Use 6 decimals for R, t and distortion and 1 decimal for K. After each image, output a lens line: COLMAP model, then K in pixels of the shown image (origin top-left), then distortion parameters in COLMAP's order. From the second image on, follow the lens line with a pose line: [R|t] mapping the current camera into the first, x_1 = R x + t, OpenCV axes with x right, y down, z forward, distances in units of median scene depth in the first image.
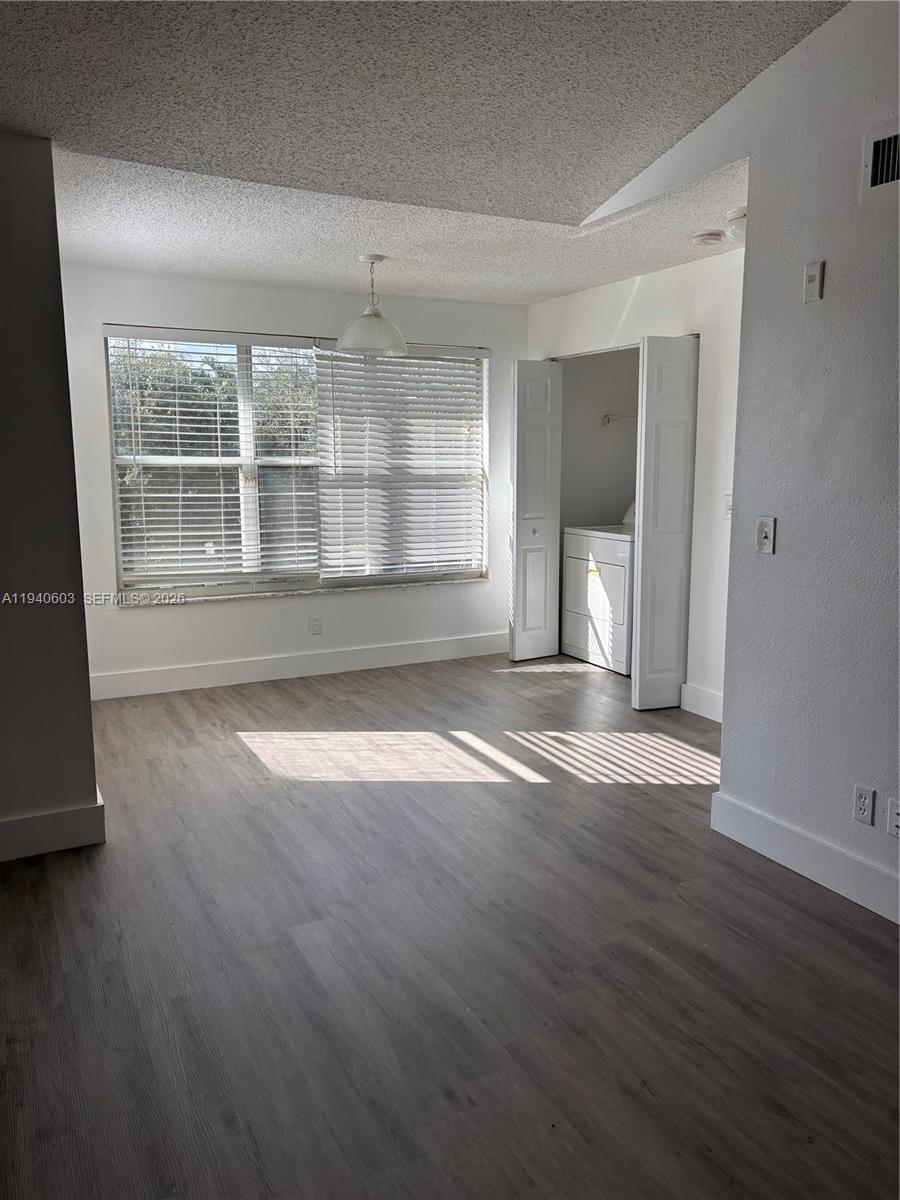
lens RADIAL K [[880.8, 0, 450.0], [0, 880.8, 600.0], [0, 0, 1]] dist [0.002283, -0.060563]
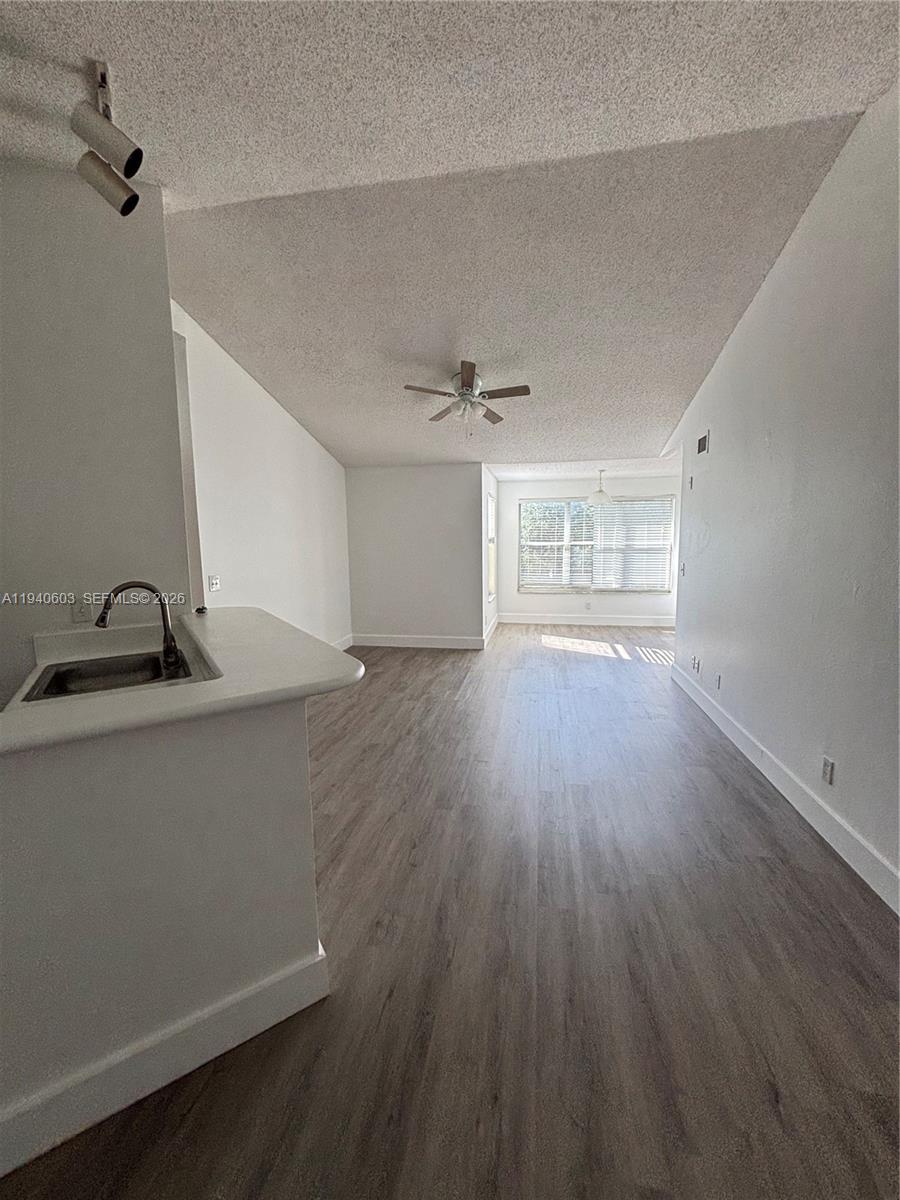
lens RADIAL K [[483.1, 0, 450.0], [0, 483.1, 600.0], [0, 0, 1]] dist [-0.000138, -0.000008]
pose [[0.790246, 0.063799, -0.609460, 0.395174], [-0.083261, 0.996521, -0.003642, 0.051095], [0.607107, 0.053622, 0.792808, -0.382948]]
